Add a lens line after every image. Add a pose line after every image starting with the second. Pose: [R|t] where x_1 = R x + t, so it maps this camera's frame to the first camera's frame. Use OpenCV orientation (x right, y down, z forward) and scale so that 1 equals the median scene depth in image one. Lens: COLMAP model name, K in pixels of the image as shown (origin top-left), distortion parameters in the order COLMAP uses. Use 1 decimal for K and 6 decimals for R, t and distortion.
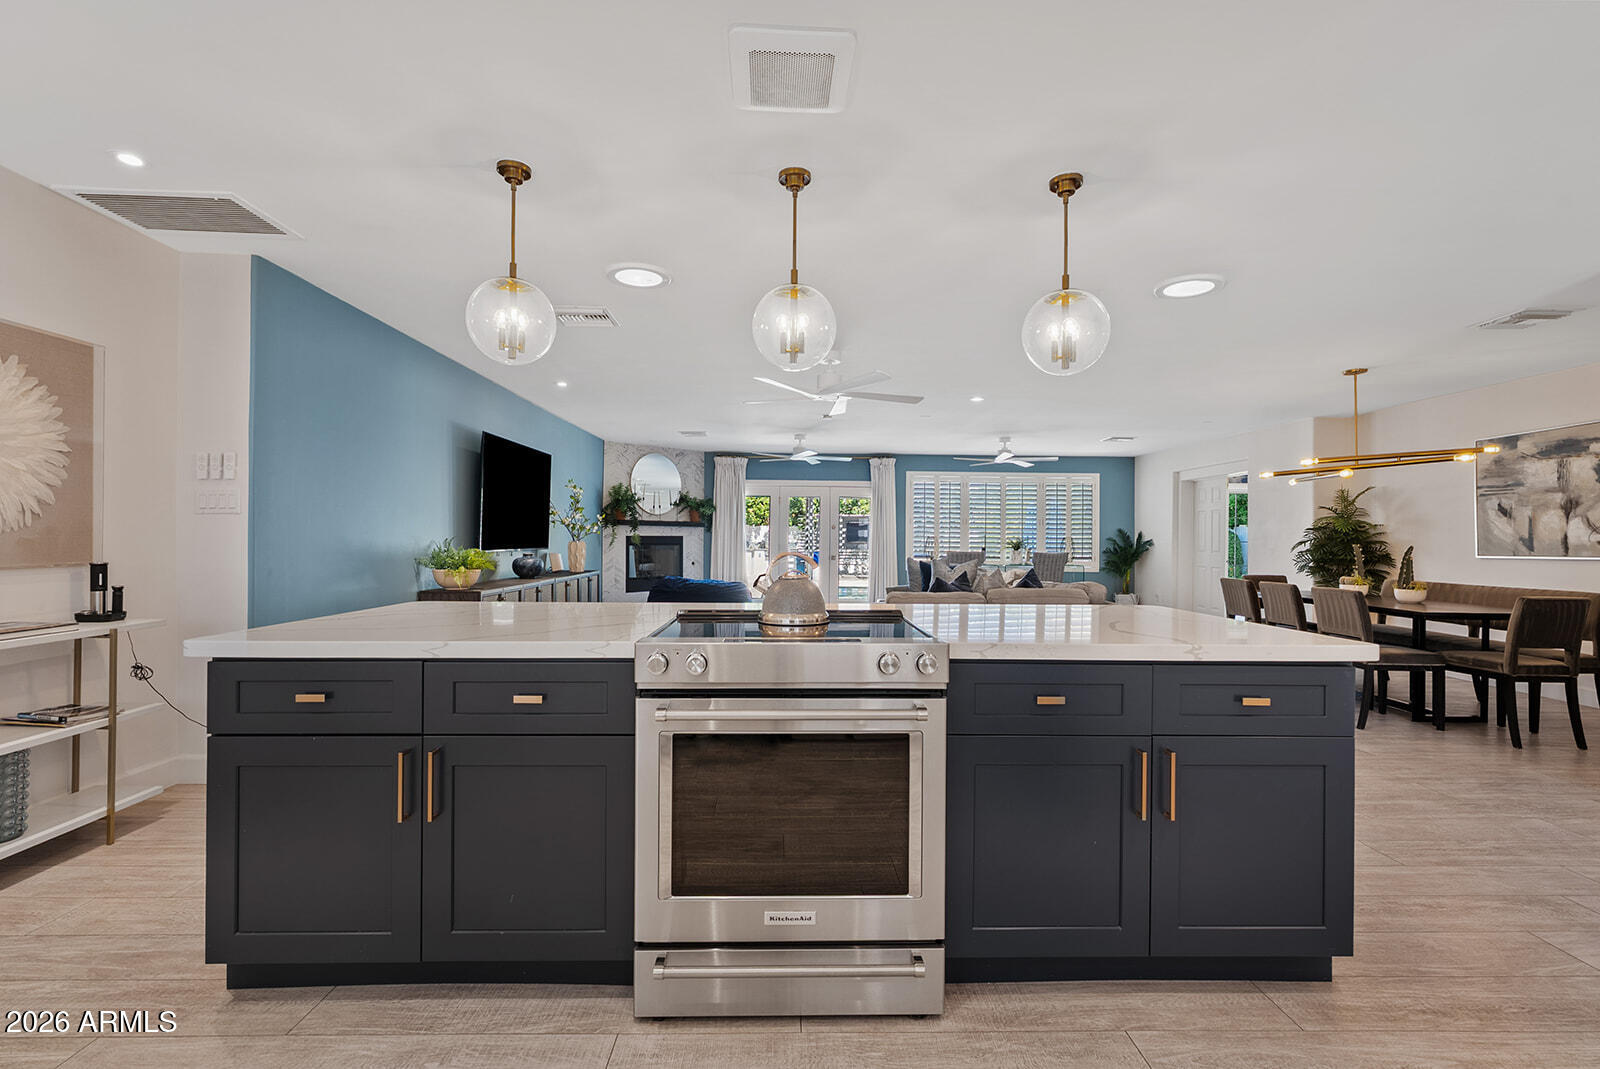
lens RADIAL K [[724.4, 0, 800.0], [0, 724.4, 534.5], [0, 0, 1]] dist [-0.011382, 0.005802]
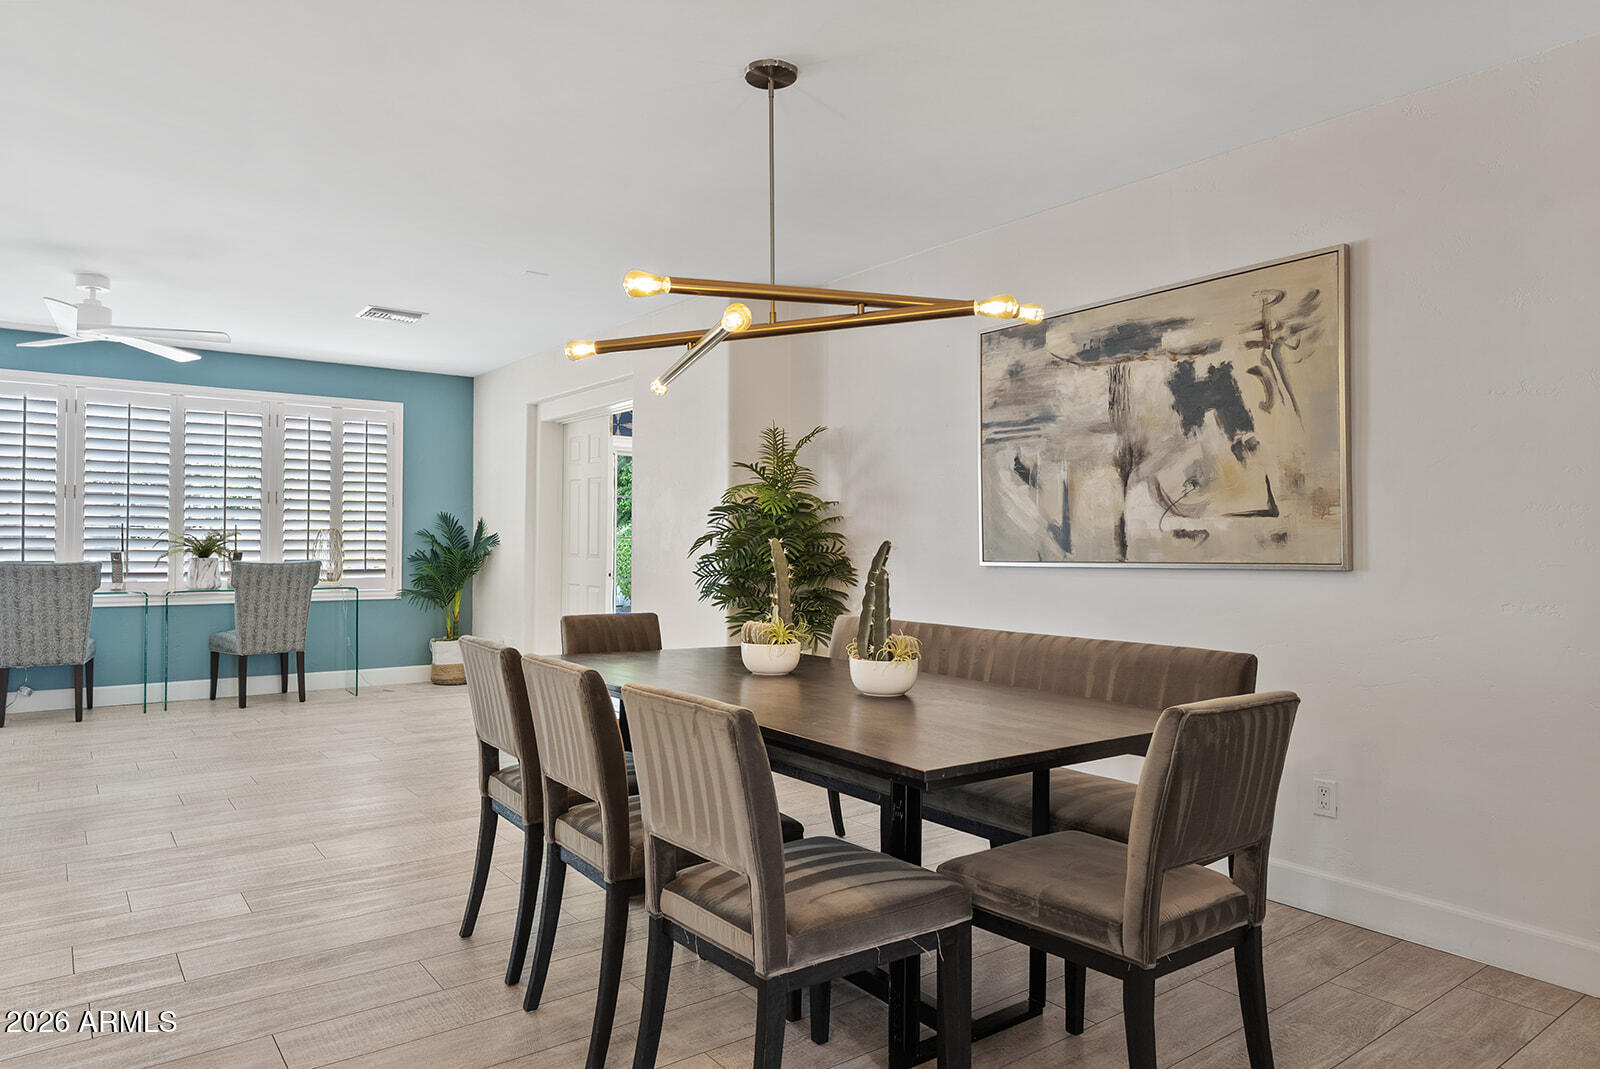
lens RADIAL K [[997.6, 0, 800.0], [0, 997.6, 534.5], [0, 0, 1]] dist [0.001757, -0.000478]
pose [[0.808054, 0.000637, 0.589108, 0.368181], [-0.002617, 0.999993, 0.002509, 0.007933], [-0.589102, -0.003569, 0.808051, 0.441533]]
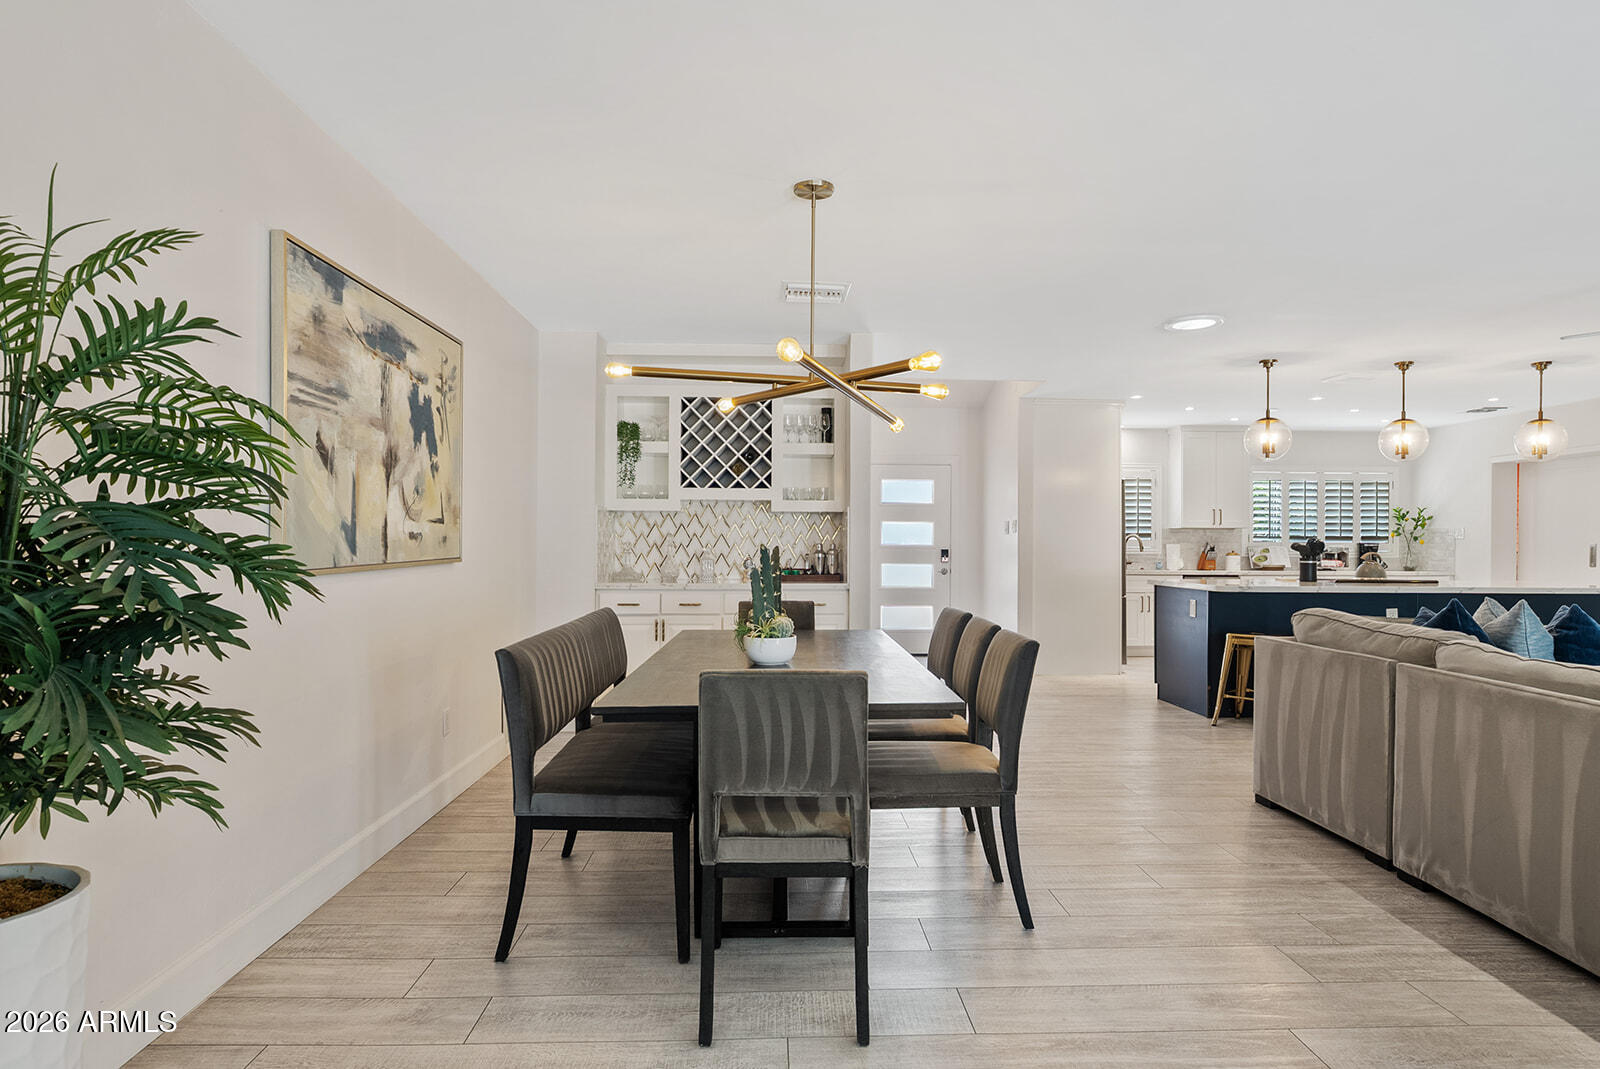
lens RADIAL K [[894.3, 0, 800.2], [0, 894.3, 547.4], [0, 0, 1]] dist [-0.003506, -0.000523]
pose [[-0.999791, -0.013367, -0.015484, 0.604036], [-0.013319, 0.999906, -0.003188, 0.013518], [0.015525, -0.002981, -0.999875, 1.232910]]
